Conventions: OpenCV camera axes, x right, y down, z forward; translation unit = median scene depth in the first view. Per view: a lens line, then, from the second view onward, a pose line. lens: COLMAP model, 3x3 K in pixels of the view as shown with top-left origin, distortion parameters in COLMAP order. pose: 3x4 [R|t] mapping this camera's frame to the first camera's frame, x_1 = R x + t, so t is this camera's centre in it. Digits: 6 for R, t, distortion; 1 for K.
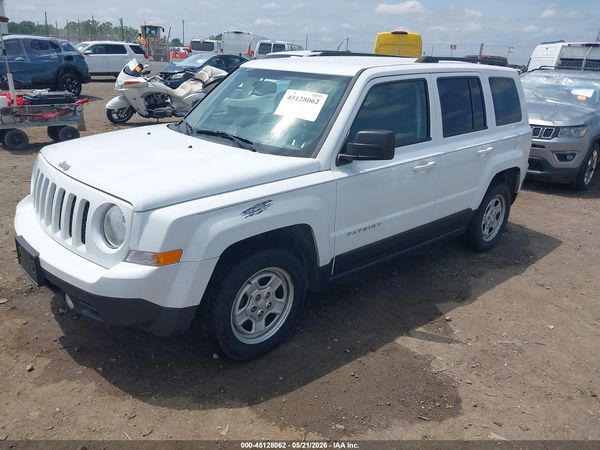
lens RADIAL K [[463.8, 0, 300.0], [0, 463.8, 225.0], [0, 0, 1]] dist [0.118942, -0.157164]
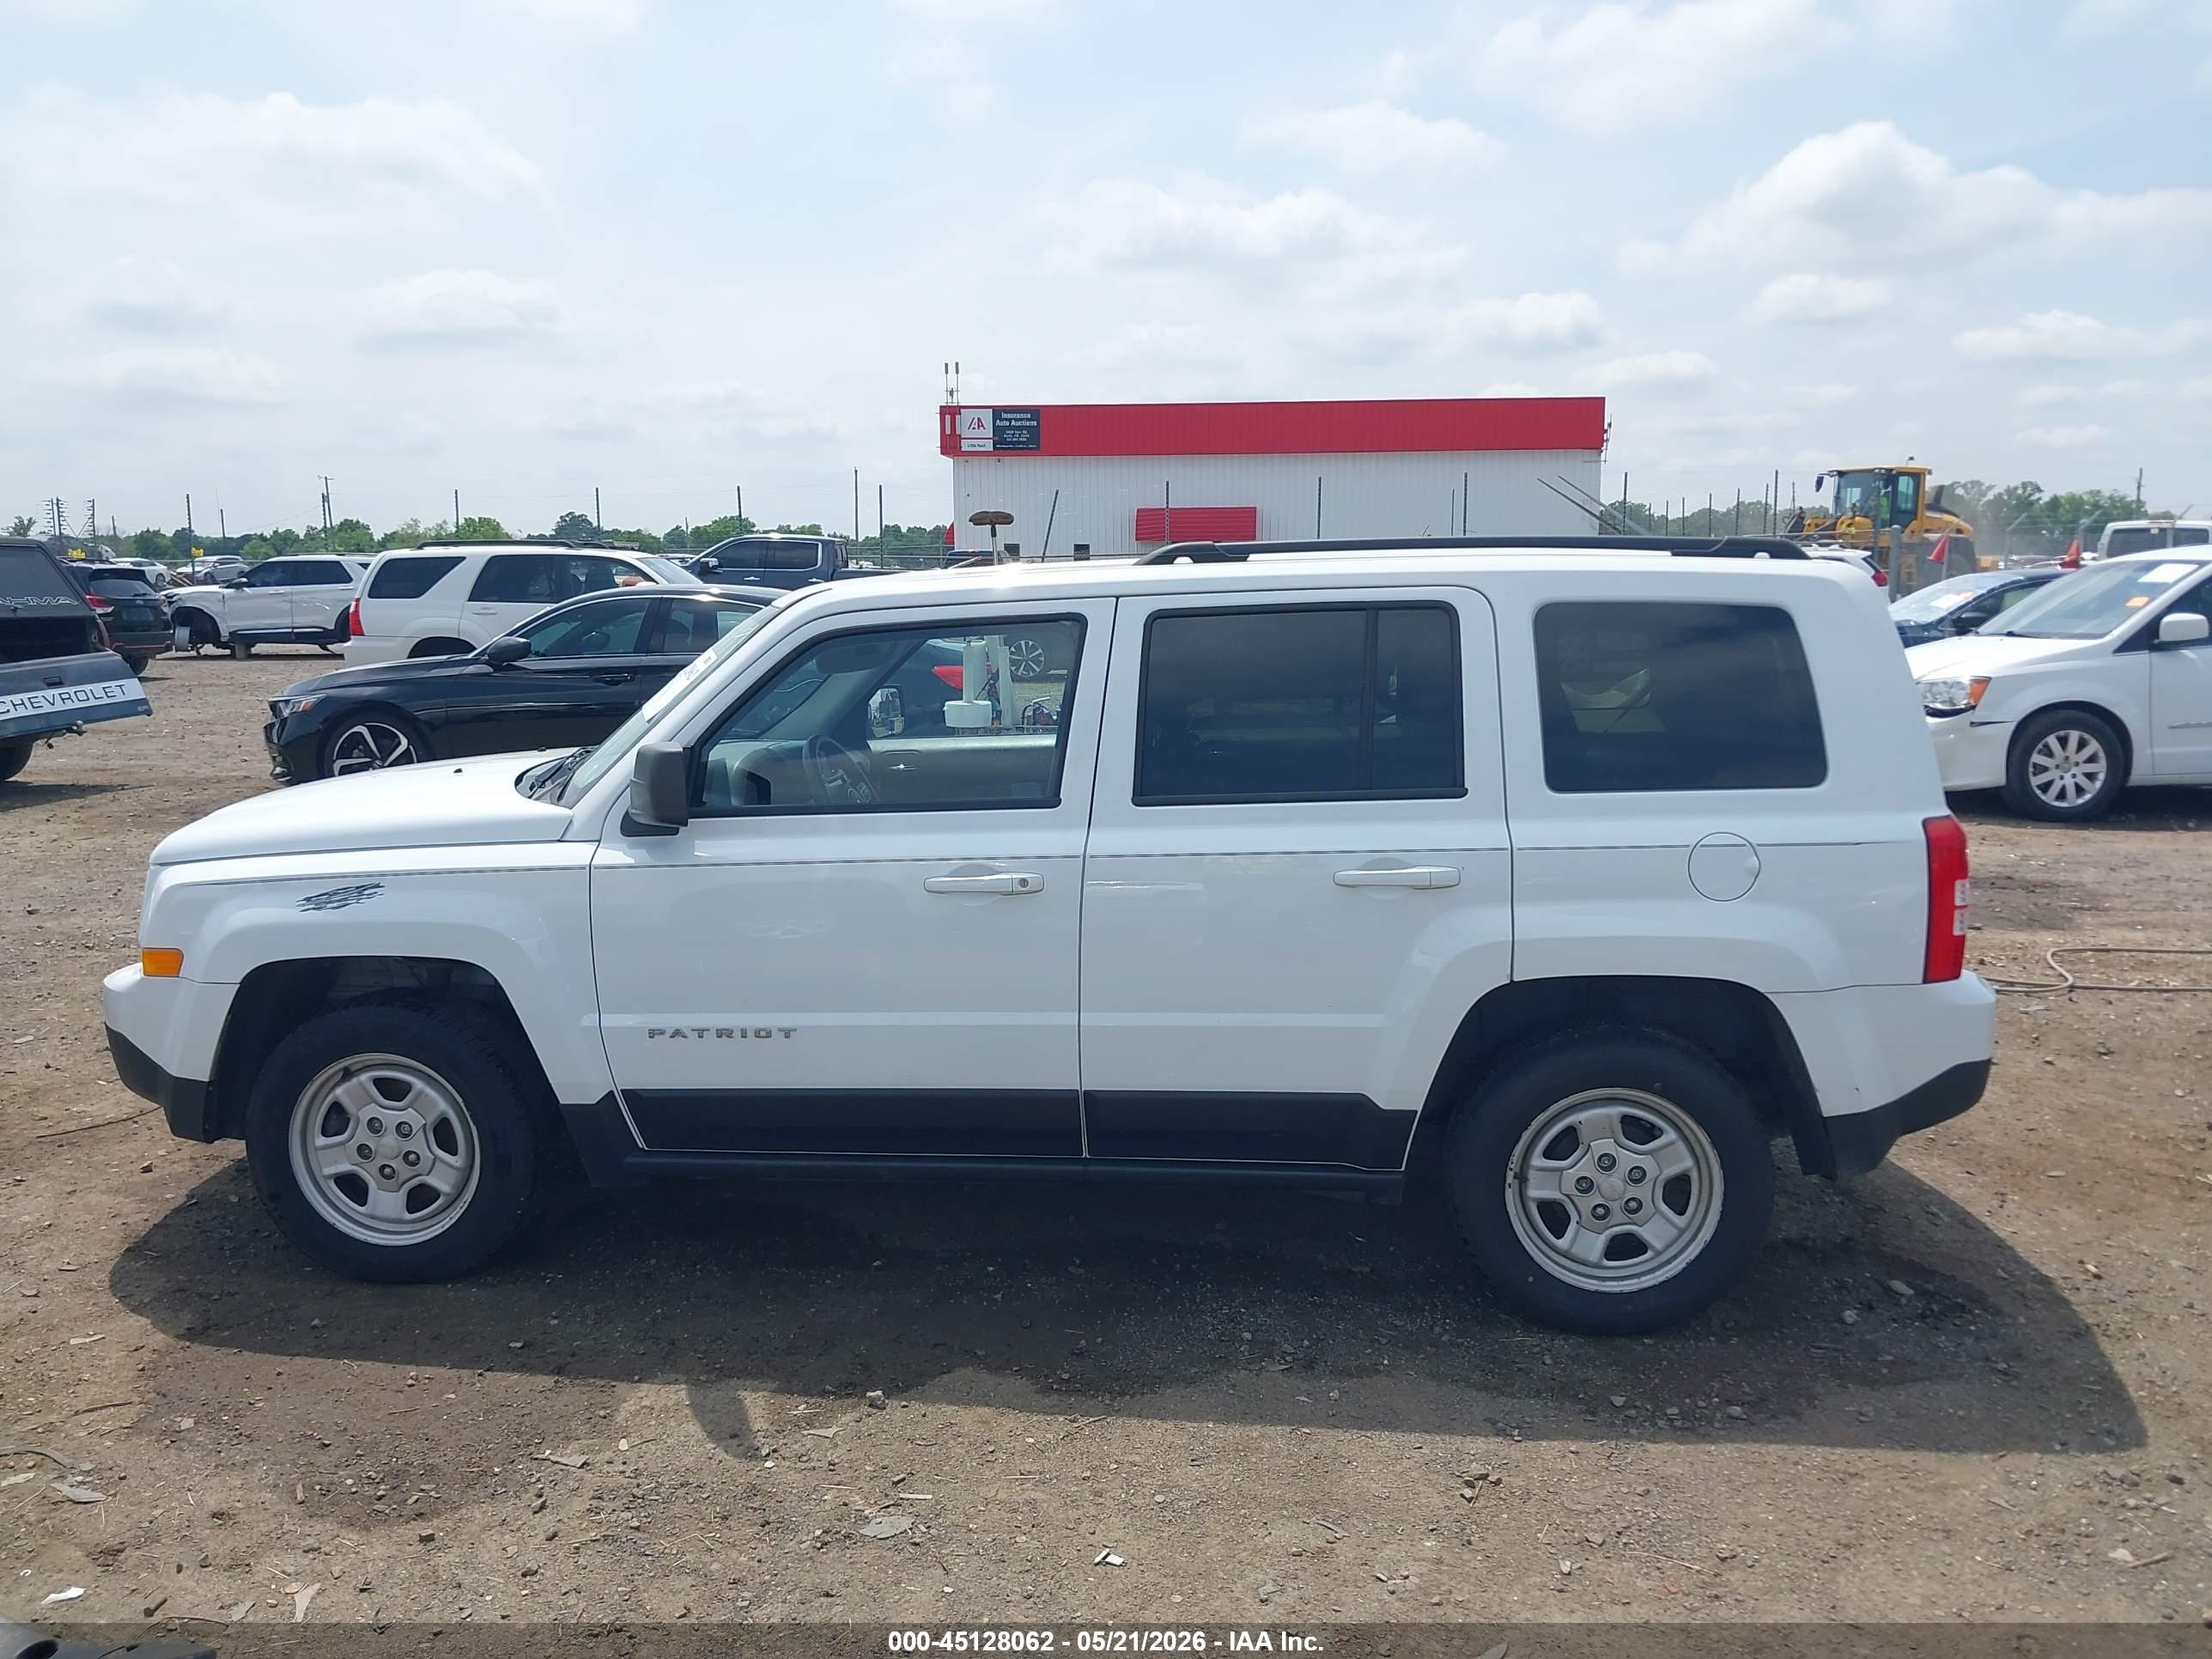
lens RADIAL K [[1724.6, 0, 1114.0], [0, 1724.6, 819.2], [0, 0, 1]] dist [0.080286, -0.156231]
pose [[0.670210, 0.061811, -0.739593, 1.363248], [-0.214832, 0.970021, -0.113610, -0.065711], [0.710398, 0.235030, 0.663396, 0.359099]]
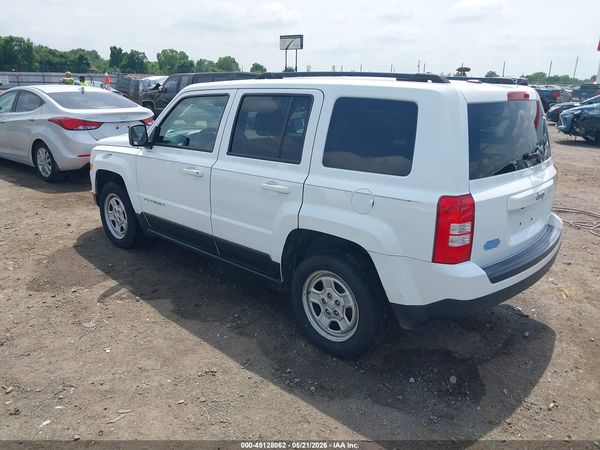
lens RADIAL K [[467.8, 0, 302.2], [0, 467.8, 222.2], [0, 0, 1]] dist [0.080286, -0.156231]
pose [[0.085208, 0.243699, -0.966101, 1.610006], [-0.346306, 0.916418, 0.200623, -0.382744], [0.934244, 0.317472, 0.162481, 1.297783]]
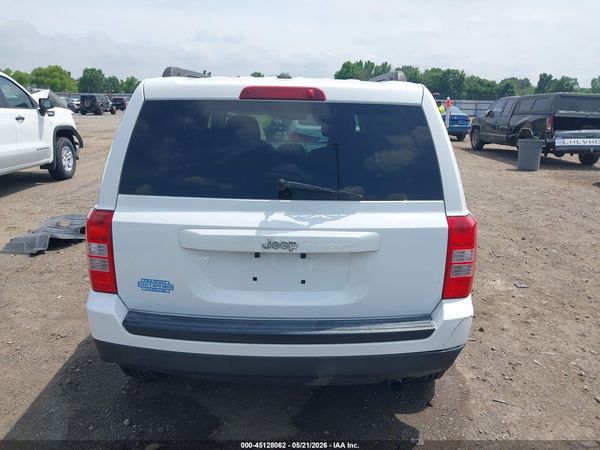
lens RADIAL K [[467.8, 0, 302.2], [0, 467.8, 222.2], [0, 0, 1]] dist [0.080286, -0.156231]
pose [[-0.671711, 0.134480, -0.728505, 1.121740], [-0.276869, 0.866553, 0.415247, -0.710409], [0.687130, 0.480626, -0.544840, 2.271256]]
